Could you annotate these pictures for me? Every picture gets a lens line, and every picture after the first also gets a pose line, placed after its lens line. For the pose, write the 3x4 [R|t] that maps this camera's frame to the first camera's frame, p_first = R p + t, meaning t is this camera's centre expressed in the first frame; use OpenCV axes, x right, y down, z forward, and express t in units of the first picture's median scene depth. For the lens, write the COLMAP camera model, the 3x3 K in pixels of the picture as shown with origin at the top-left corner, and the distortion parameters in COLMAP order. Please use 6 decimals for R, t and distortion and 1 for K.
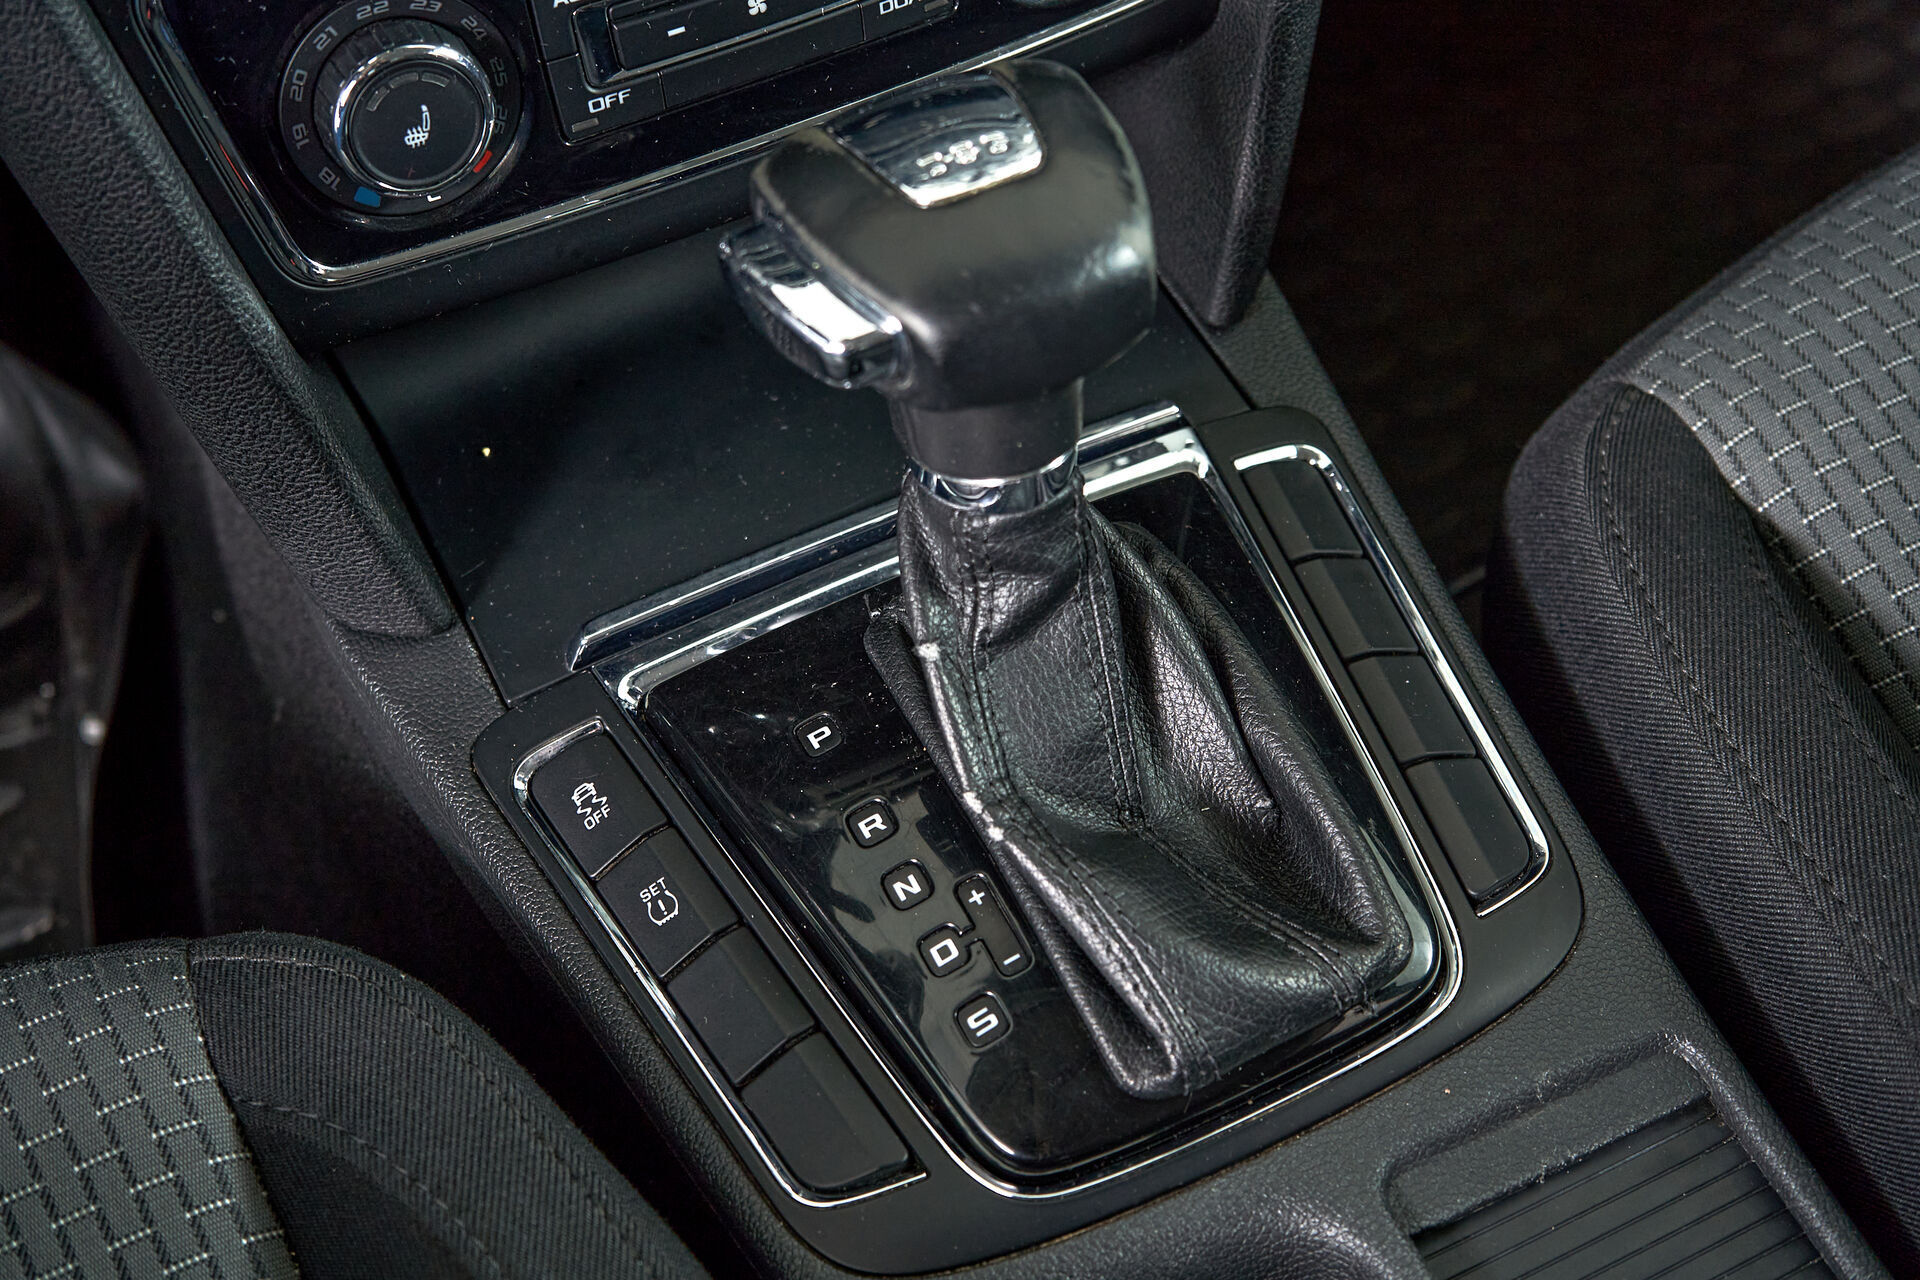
lens RADIAL K [[2504.1, 0, 963.8], [0, 2504.1, 567.4], [0, 0, 1]] dist [-0.007902, -0.008878]
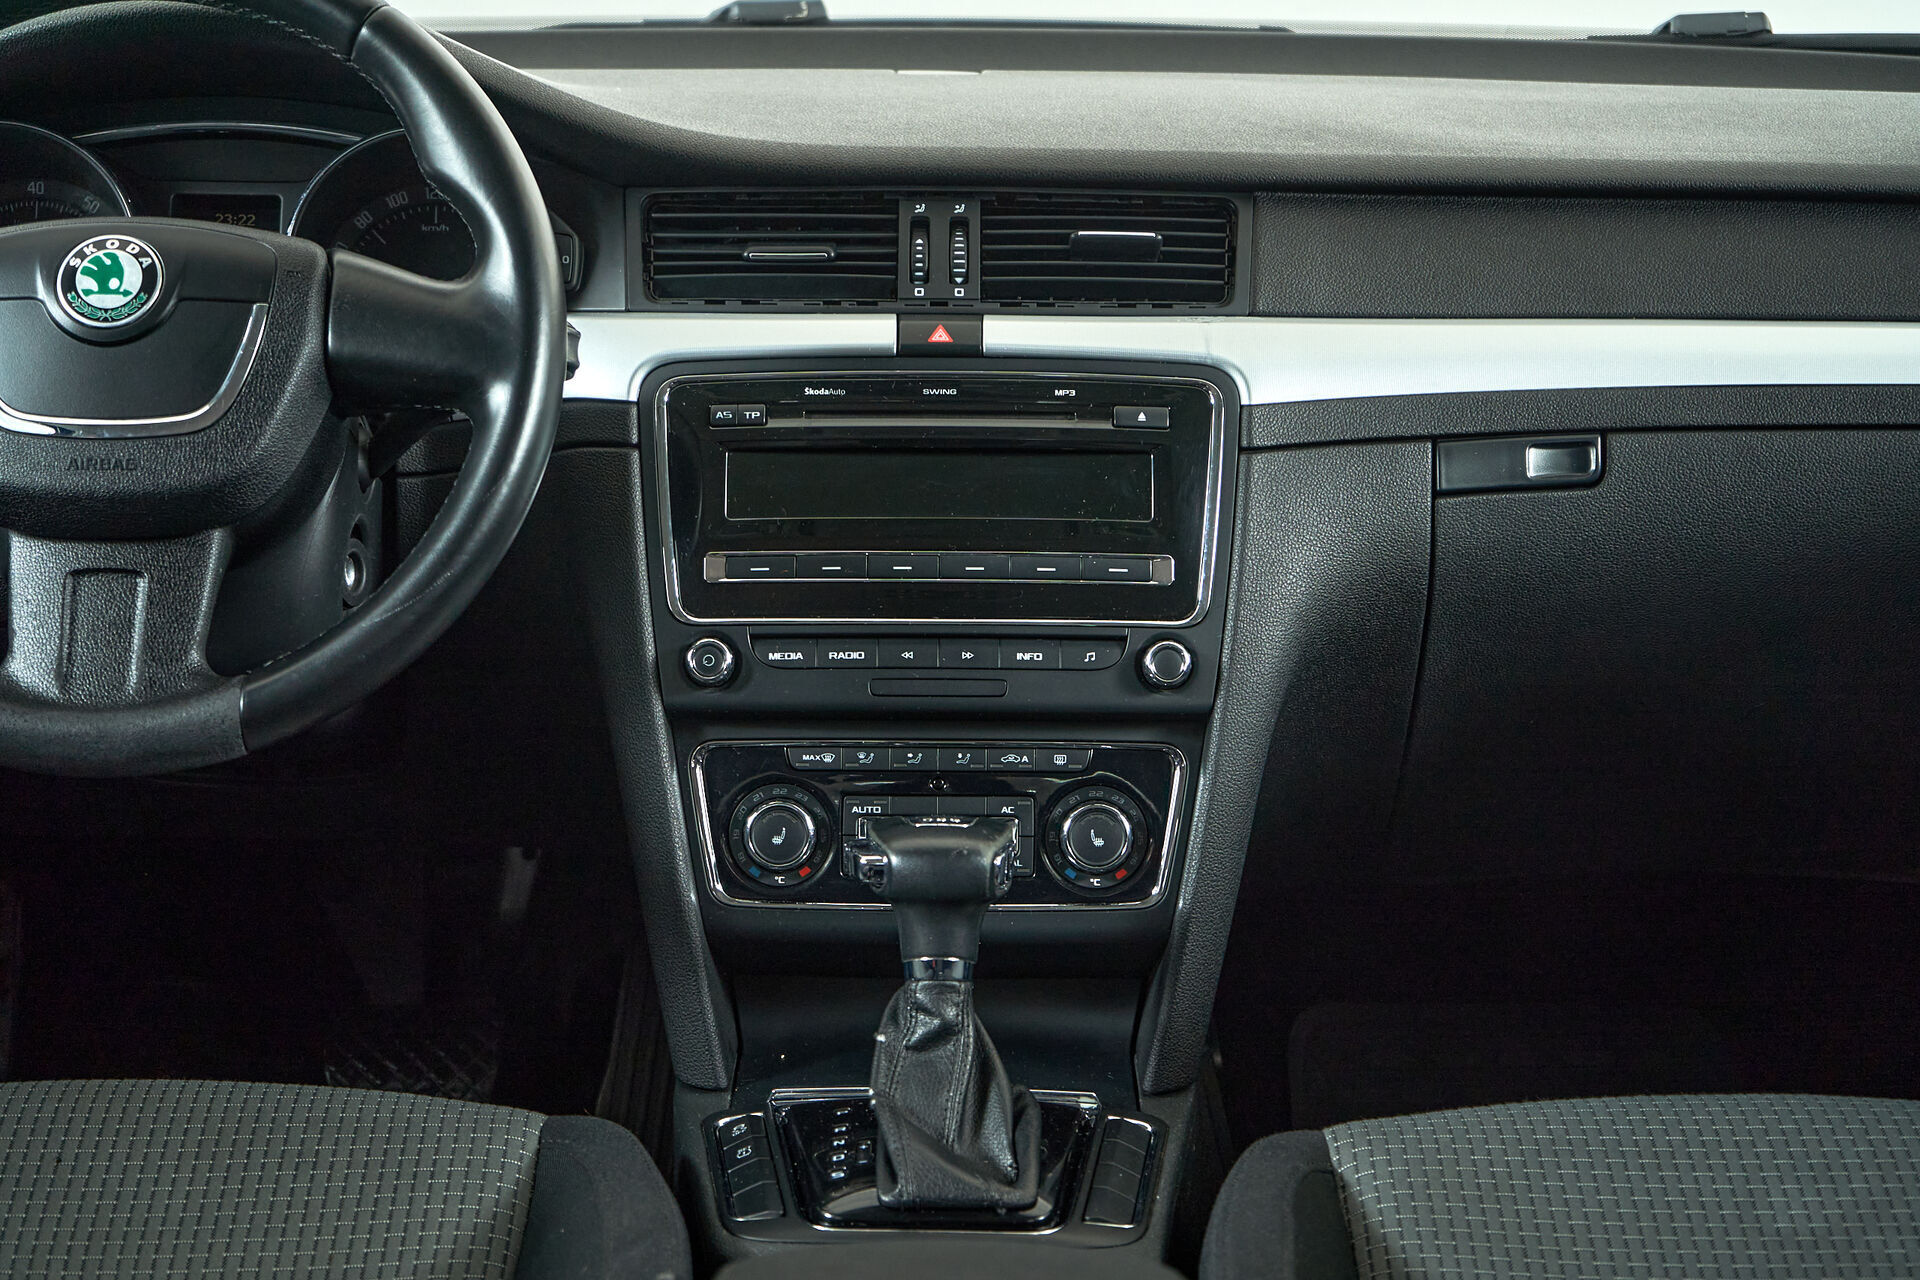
lens RADIAL K [[3925.0, 0, 960.0], [0, 3925.0, 640.0], [0, 0, 1]] dist [-0.018606, 0.440618]
pose [[0.893569, 0.116930, -0.433431, 1.519070], [-0.368274, 0.743062, -0.558778, 1.693044], [0.256728, 0.658928, 0.707040, -1.710508]]
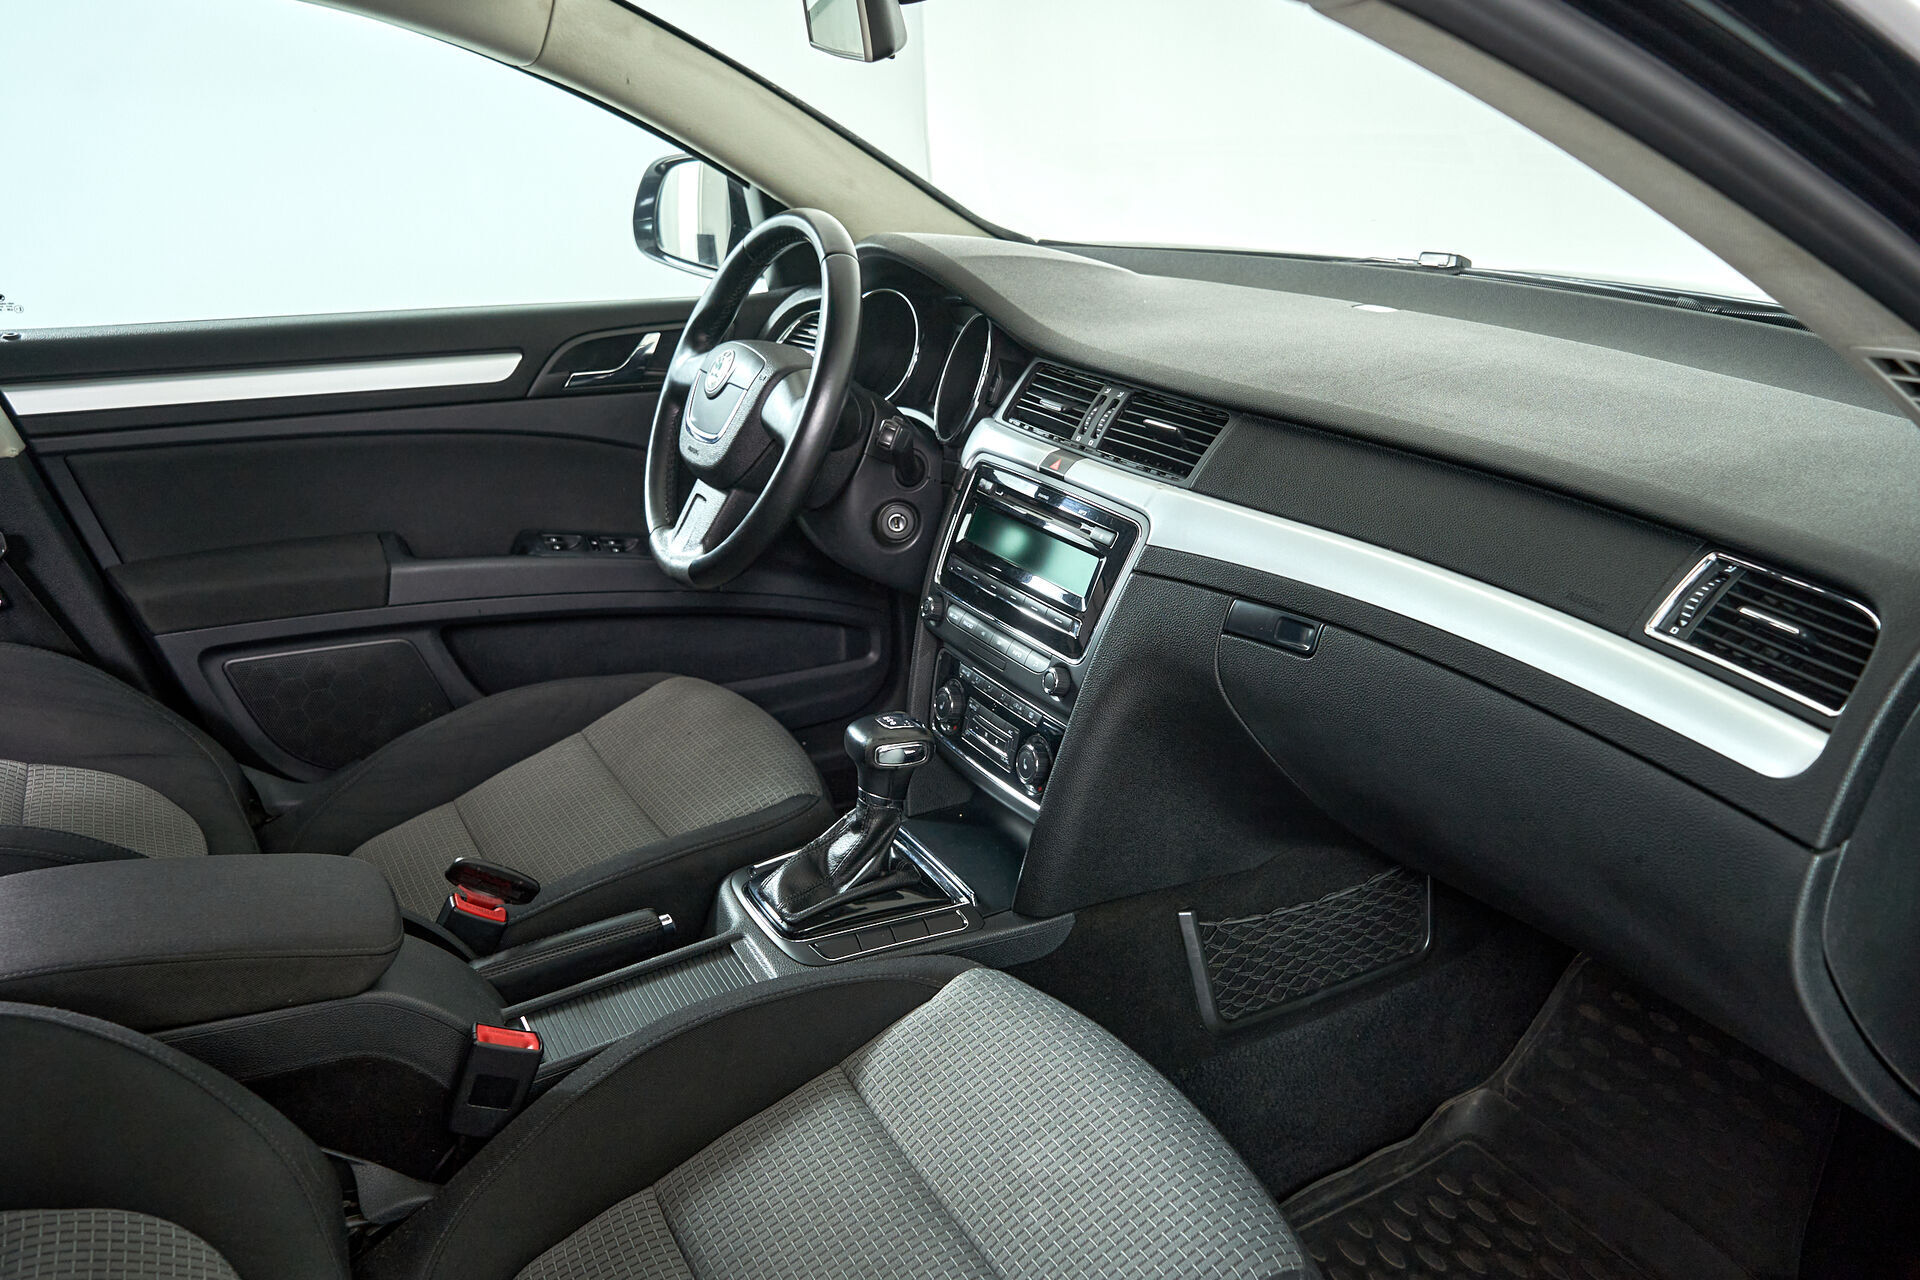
lens RADIAL K [[1566.8, 0, 960.0], [0, 1566.8, 640.0], [0, 0, 1]] dist [0.002848, -0.008748]
pose [[0.017768, 0.354911, -0.934731, 2.400717], [-0.777122, 0.593127, 0.210434, -0.865366], [0.629100, 0.722661, 0.286348, 0.101973]]
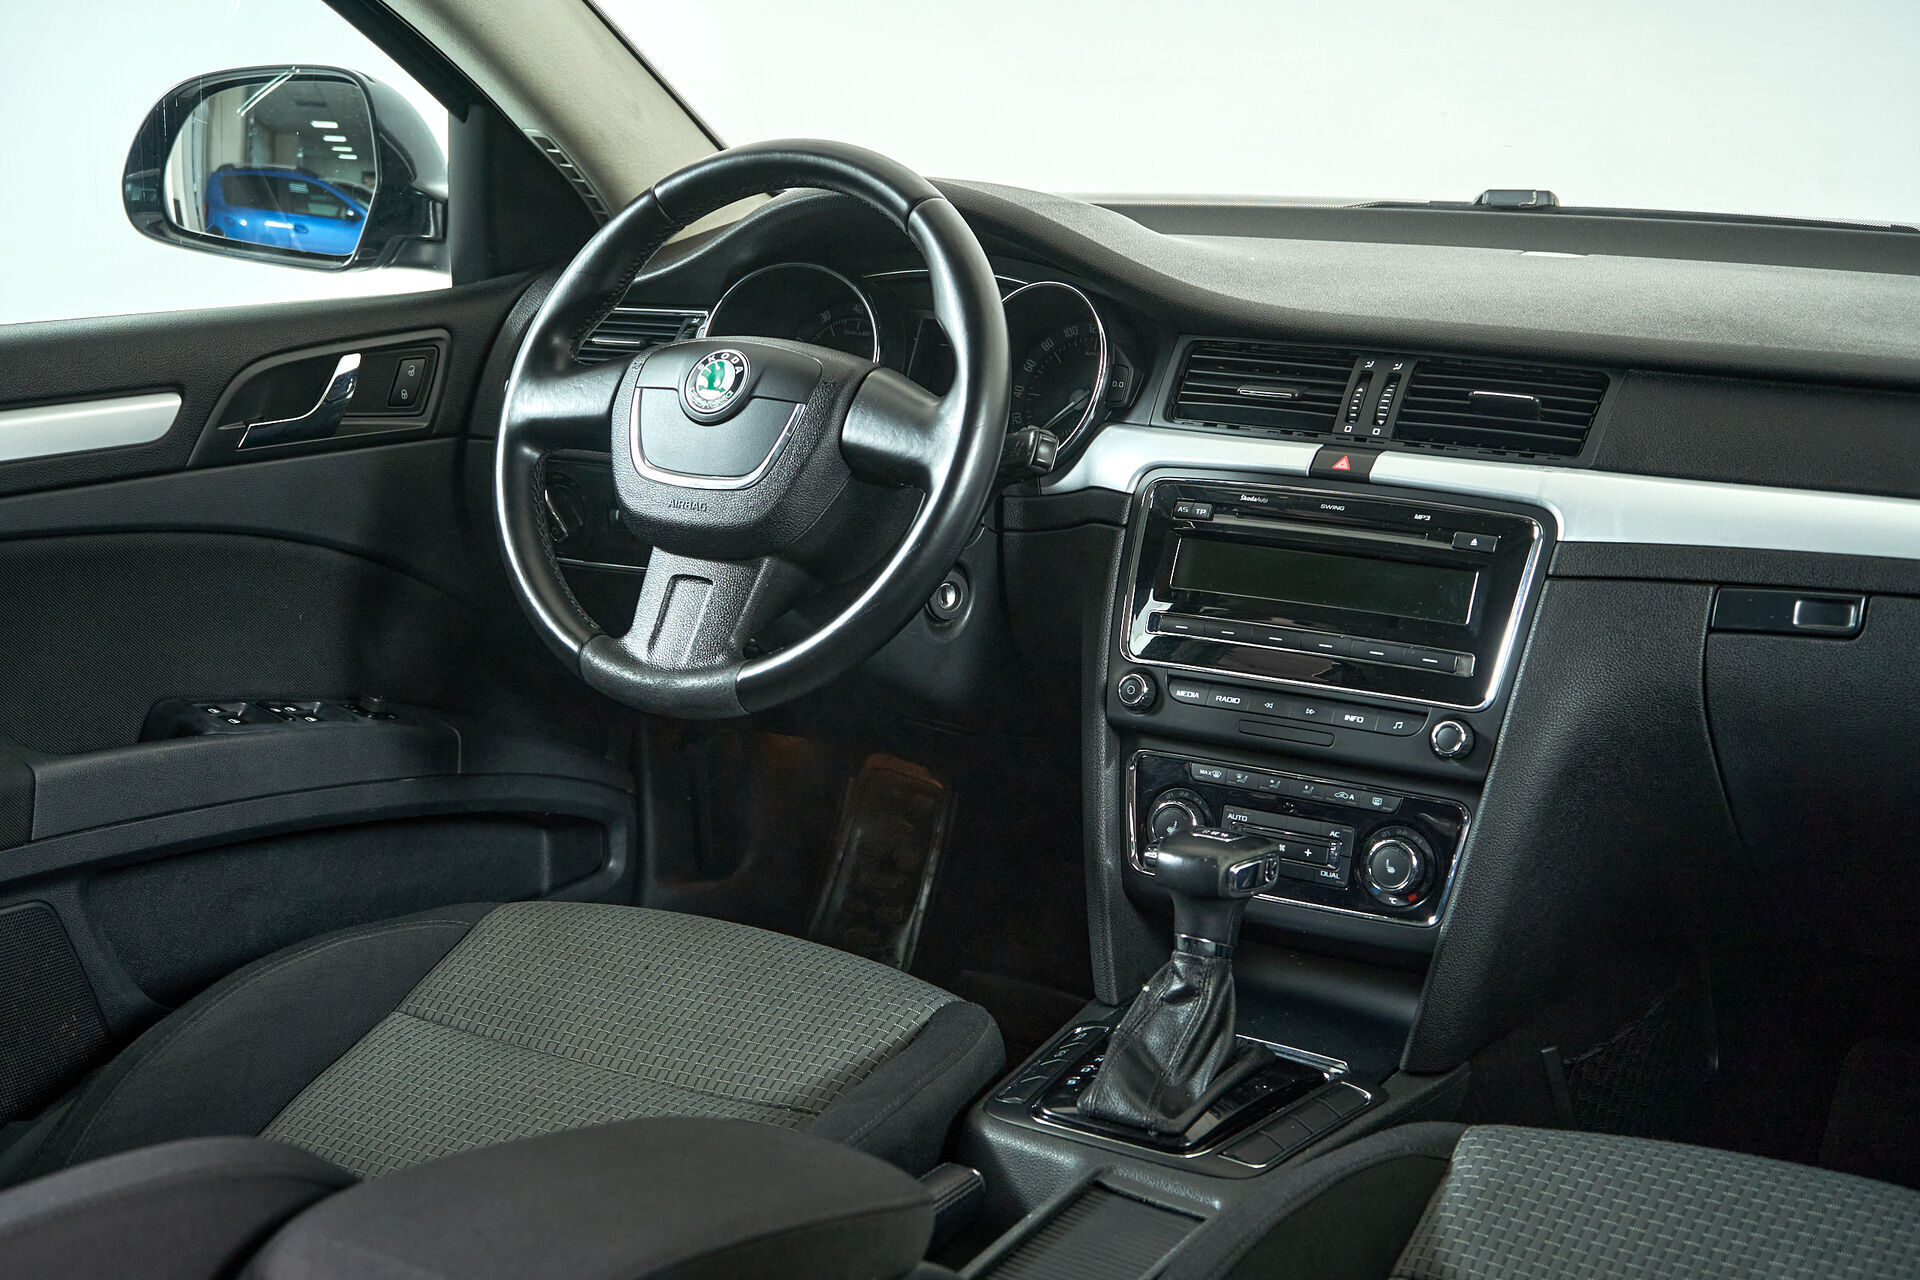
lens RADIAL K [[2827.4, 0, 960.0], [0, 2827.4, 640.0], [0, 0, 1]] dist [0.007506, 0.015760]
pose [[0.505072, 0.214466, -0.836006, 2.579213], [-0.688148, 0.684695, -0.240094, 0.705192], [0.520917, 0.696561, 0.493405, -1.079661]]
